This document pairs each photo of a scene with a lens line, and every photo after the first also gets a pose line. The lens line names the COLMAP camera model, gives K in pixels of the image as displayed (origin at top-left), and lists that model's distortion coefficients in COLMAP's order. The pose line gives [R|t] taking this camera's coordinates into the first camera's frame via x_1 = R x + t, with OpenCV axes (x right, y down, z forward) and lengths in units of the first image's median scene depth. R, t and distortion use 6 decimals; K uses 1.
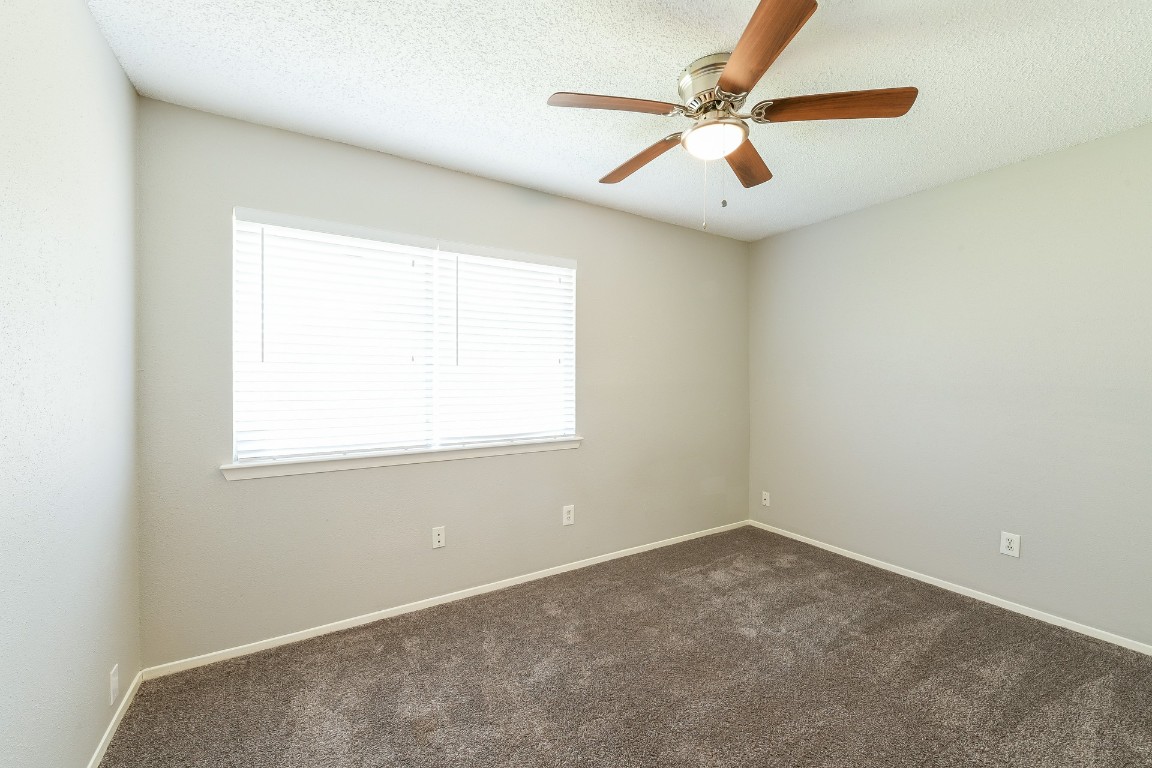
lens RADIAL K [[459.9, 0, 596.9], [0, 459.9, 386.7], [0, 0, 1]] dist [0.004485, -0.001188]
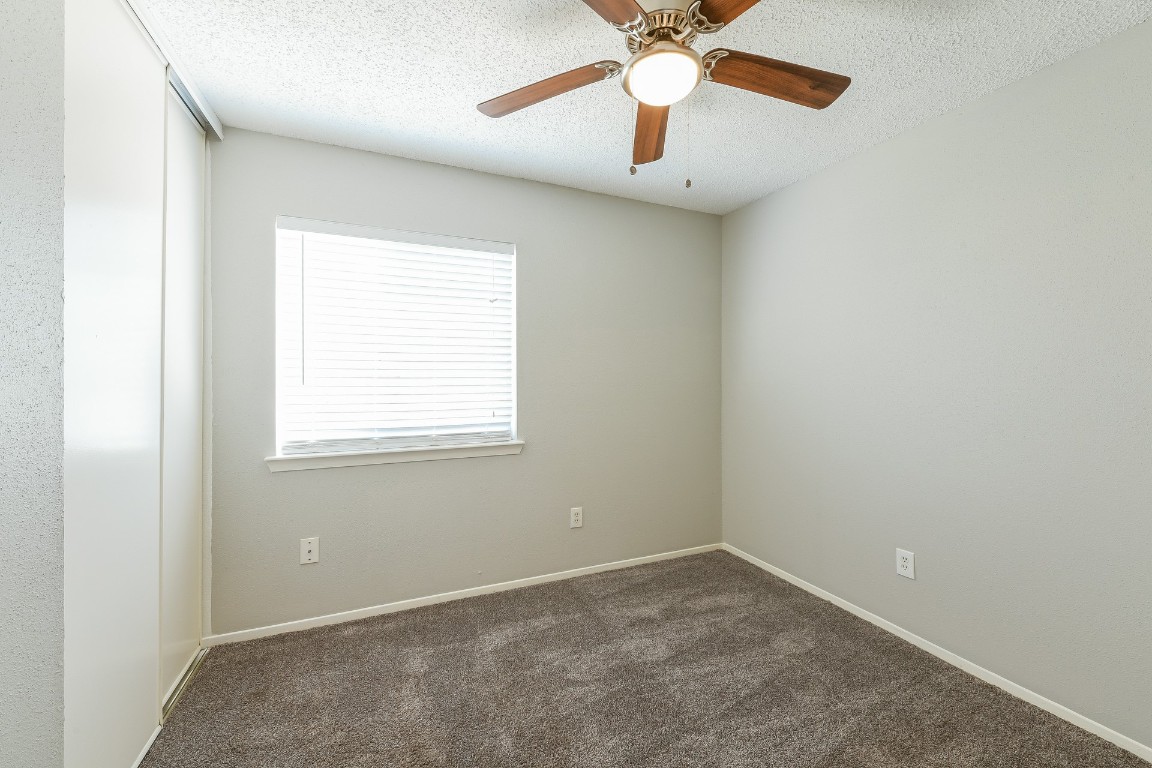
lens RADIAL K [[459.9, 0, 575.3], [0, 459.9, 386.1], [0, 0, 1]] dist [0.004485, -0.001188]
pose [[0.988337, 0.001169, -0.152279, 0.111411], [-0.000094, 0.999975, 0.007068, -0.002604], [0.152284, -0.006971, 0.988312, 0.071558]]
